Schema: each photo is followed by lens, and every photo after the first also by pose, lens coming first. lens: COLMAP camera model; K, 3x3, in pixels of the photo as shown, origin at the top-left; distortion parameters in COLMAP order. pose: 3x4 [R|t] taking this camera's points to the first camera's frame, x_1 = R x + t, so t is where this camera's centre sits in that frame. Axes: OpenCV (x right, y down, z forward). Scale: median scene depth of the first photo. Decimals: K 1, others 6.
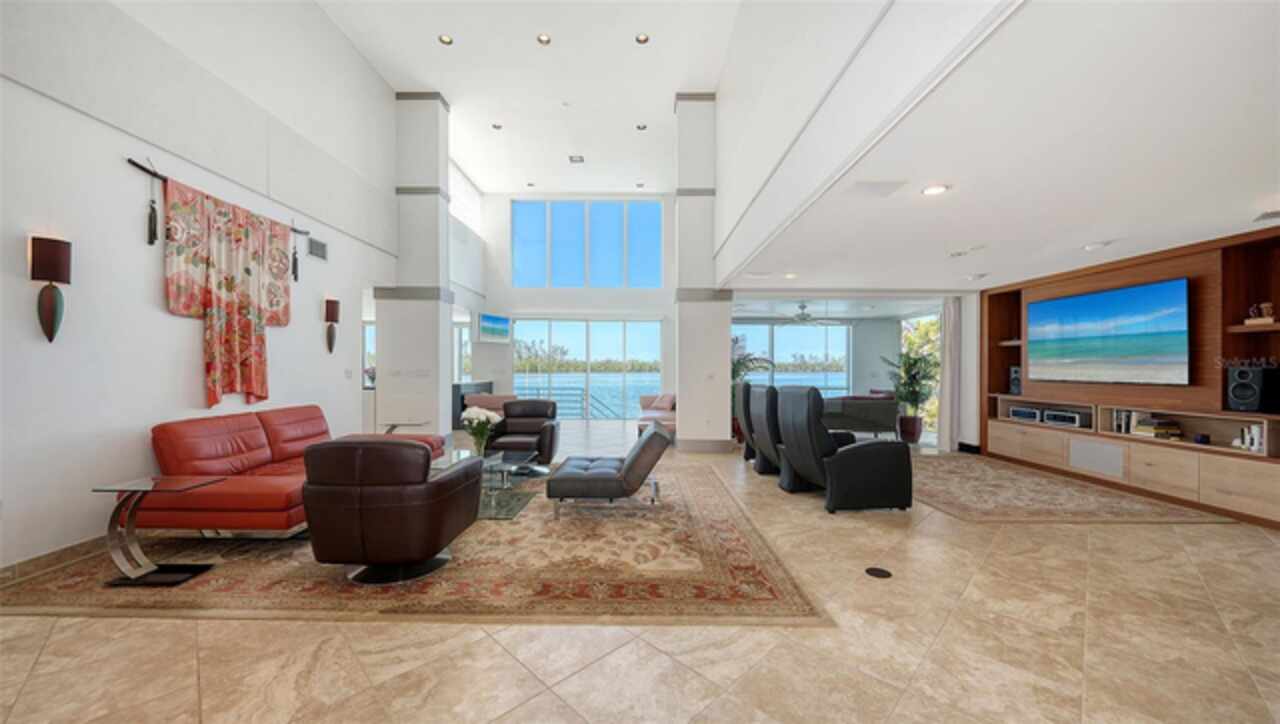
lens RADIAL K [[447.0, 0, 640.0], [0, 447.0, 362.0], [0, 0, 1]] dist [-0.012385, 0.000017]
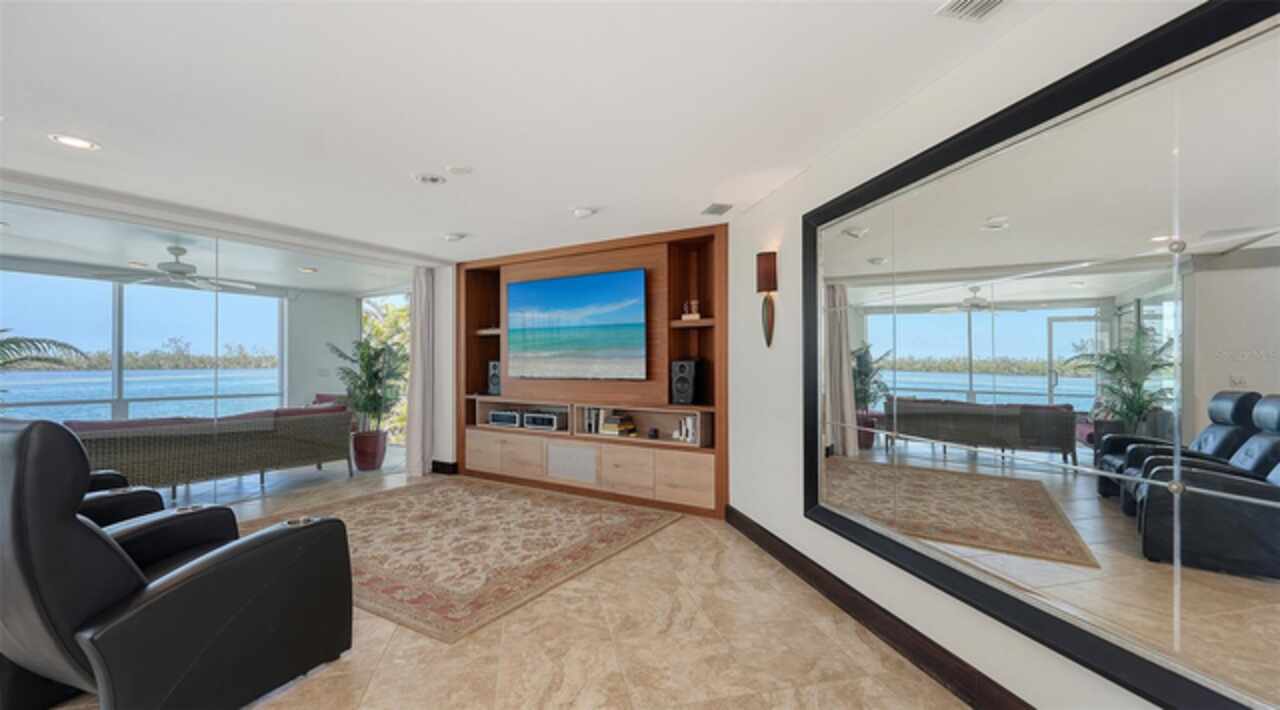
lens RADIAL K [[501.4, 0, 639.9], [0, 501.4, 370.1], [0, 0, 1]] dist [-0.000341, -0.000025]
pose [[0.523652, -0.014782, 0.851804, 0.200954], [-0.009069, 0.999696, 0.022924, 0.004291], [-0.851884, -0.019729, 0.523359, 0.287432]]
